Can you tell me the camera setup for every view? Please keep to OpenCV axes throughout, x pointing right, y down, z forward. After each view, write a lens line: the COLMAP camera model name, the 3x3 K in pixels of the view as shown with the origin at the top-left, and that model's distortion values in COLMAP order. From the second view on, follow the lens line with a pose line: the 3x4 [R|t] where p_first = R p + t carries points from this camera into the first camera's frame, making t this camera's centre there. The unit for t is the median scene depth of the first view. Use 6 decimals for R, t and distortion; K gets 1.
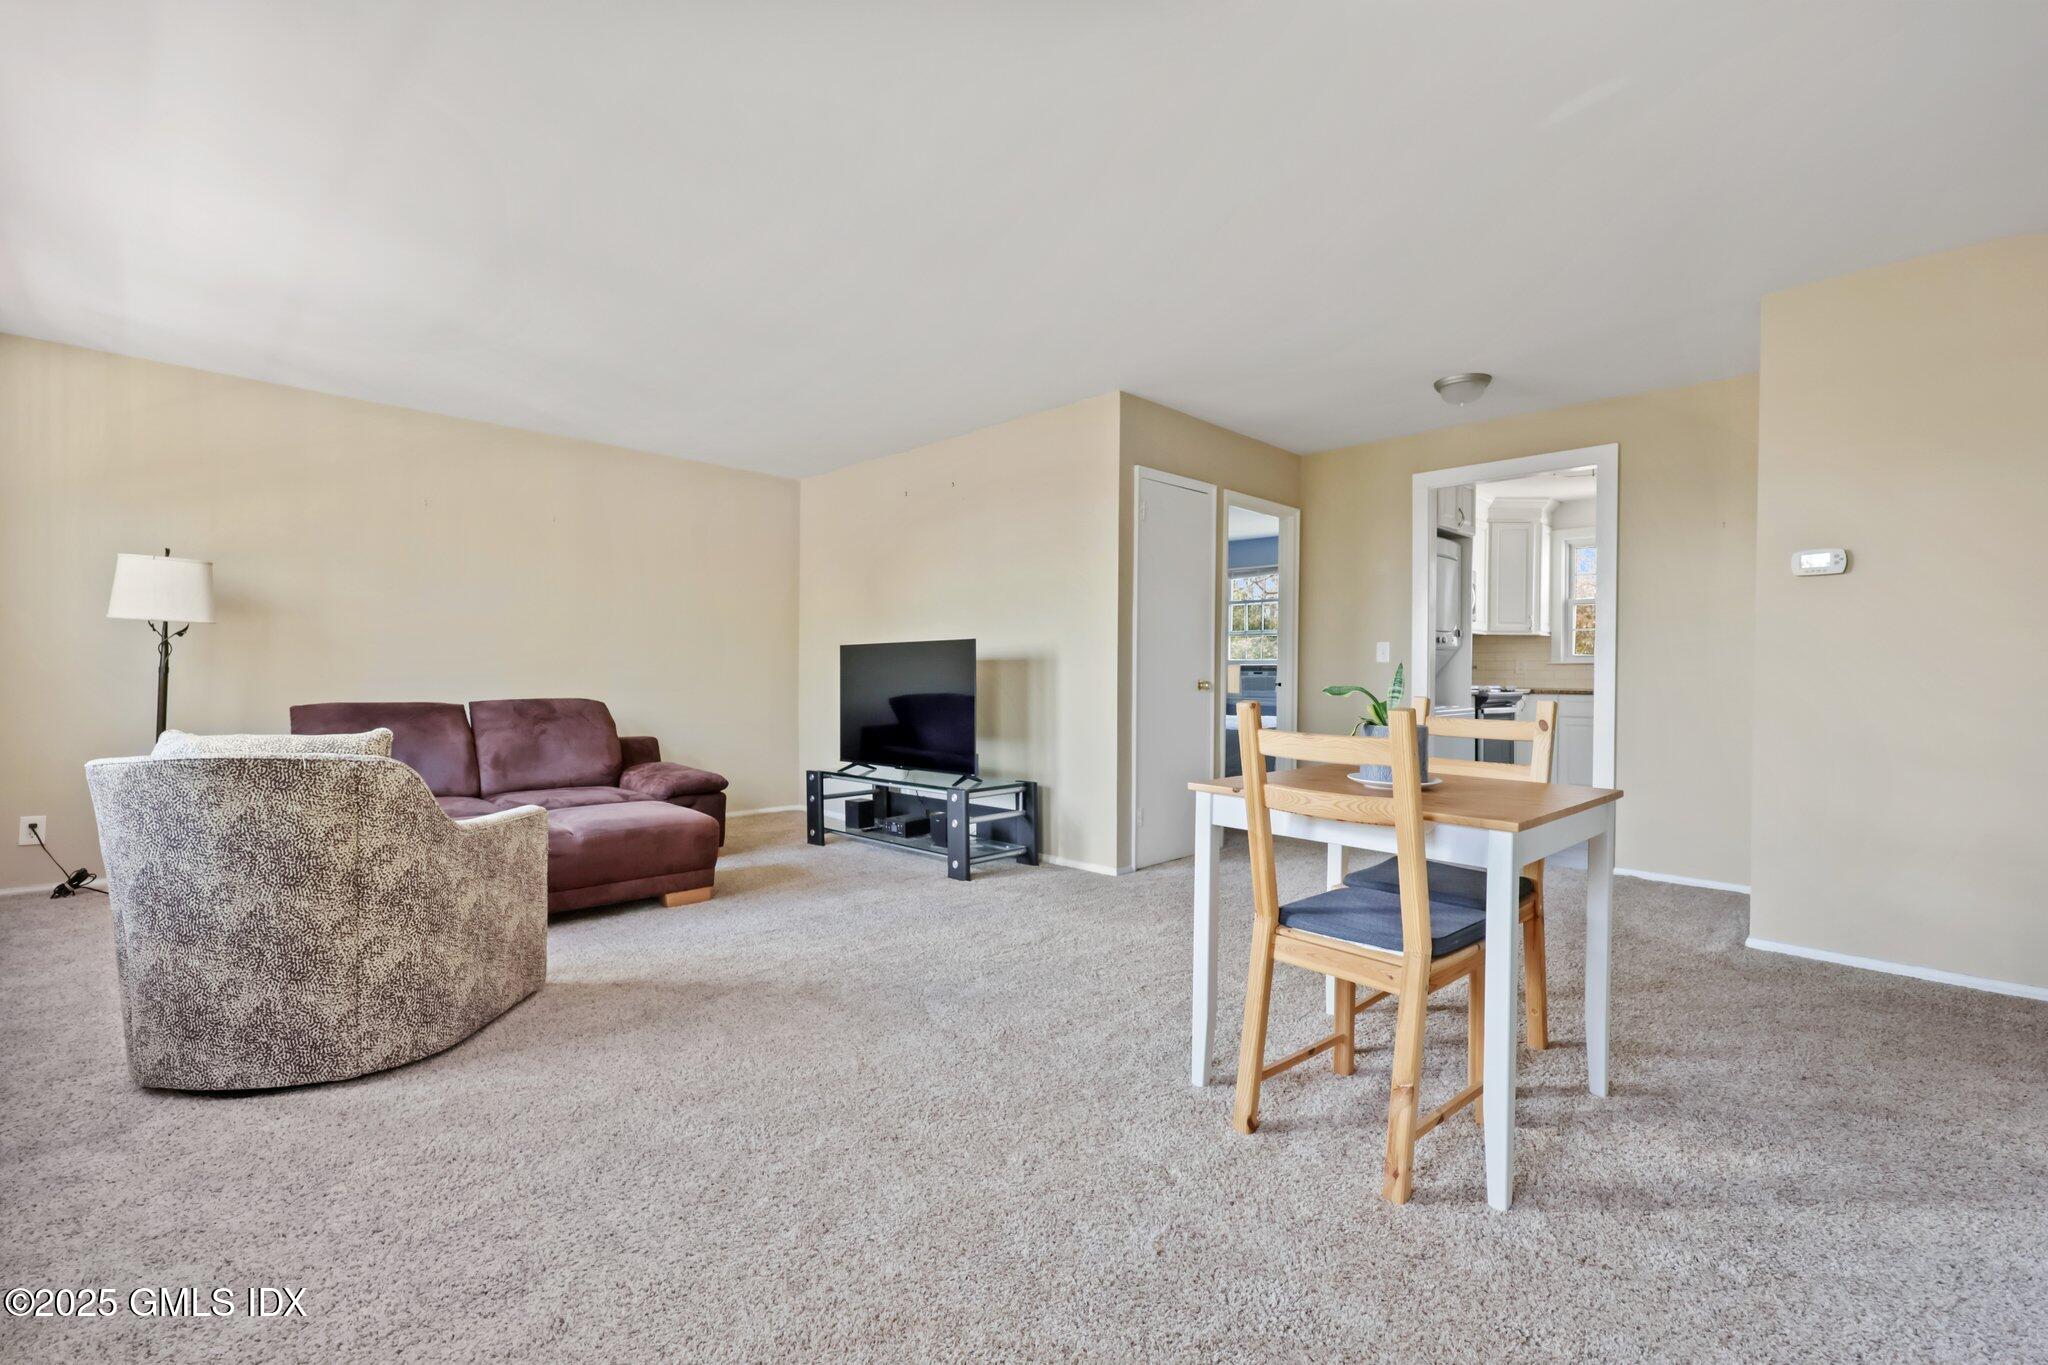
lens RADIAL K [[925.0, 0, 1024.8], [0, 925.0, 677.1], [0, 0, 1]] dist [0.002476, 0.000272]
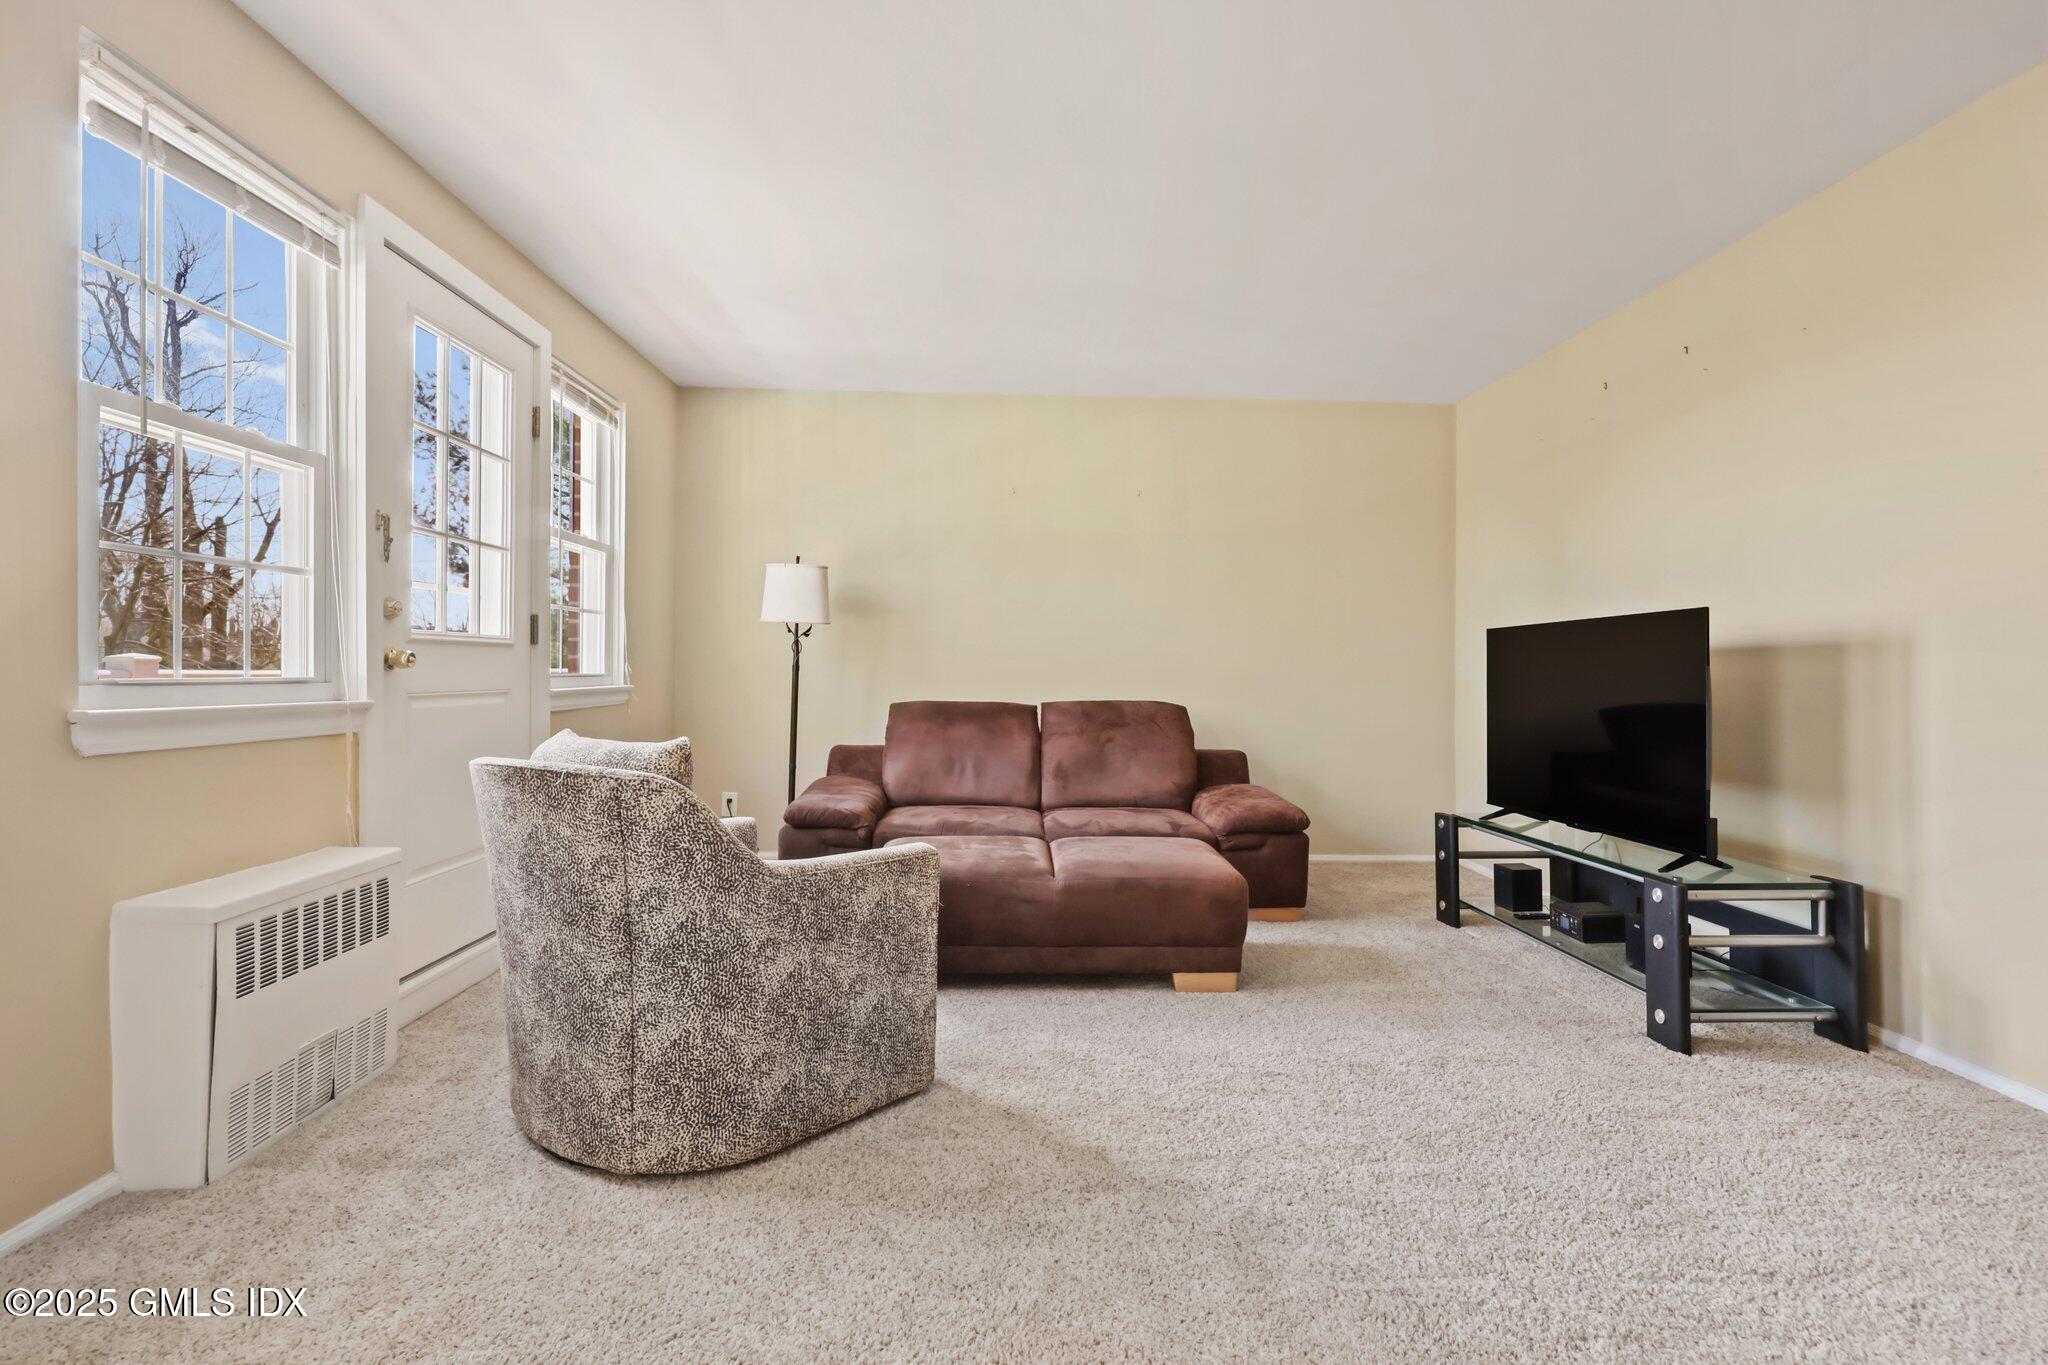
lens RADIAL K [[983.9, 0, 1025.3], [0, 983.9, 664.1], [0, 0, 1]] dist [0.002727, 0.000310]
pose [[0.726882, -0.005535, -0.686740, 0.060835], [-0.004053, 0.999916, -0.012349, 0.001017], [0.686751, 0.011759, 0.726798, 0.343490]]
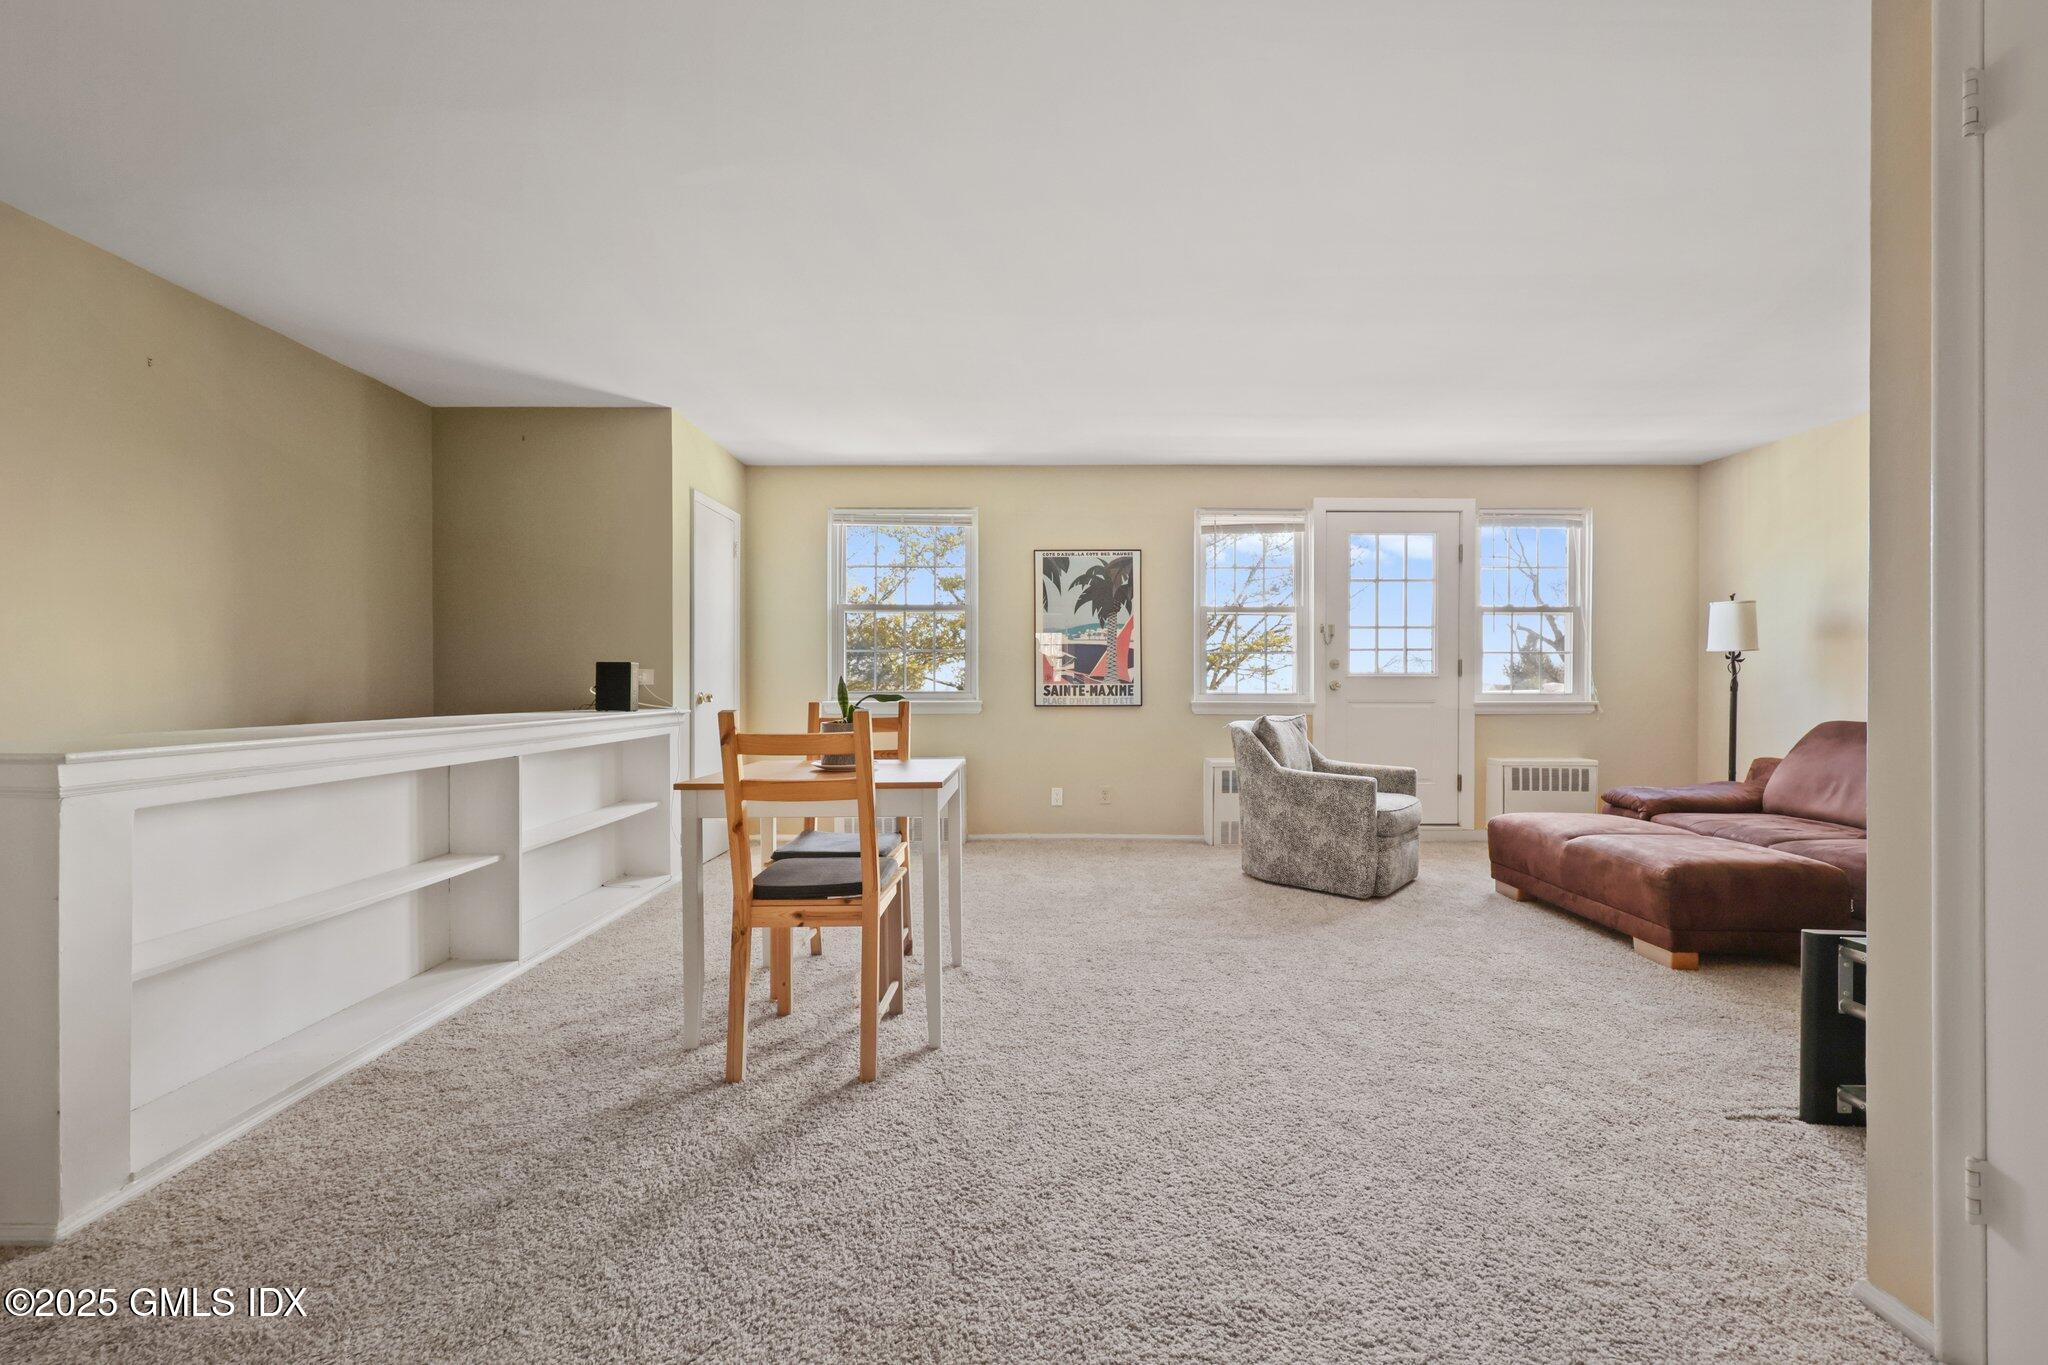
lens RADIAL K [[884.0, 0, 1021.8], [0, 884.0, 688.6], [0, 0, 1]] dist [0.003958, -0.000010]
pose [[-0.712909, -0.005058, -0.701238, 0.628704], [-0.007912, 0.999968, 0.000831, -0.001080], [0.701212, 0.006141, -0.712926, 1.177991]]
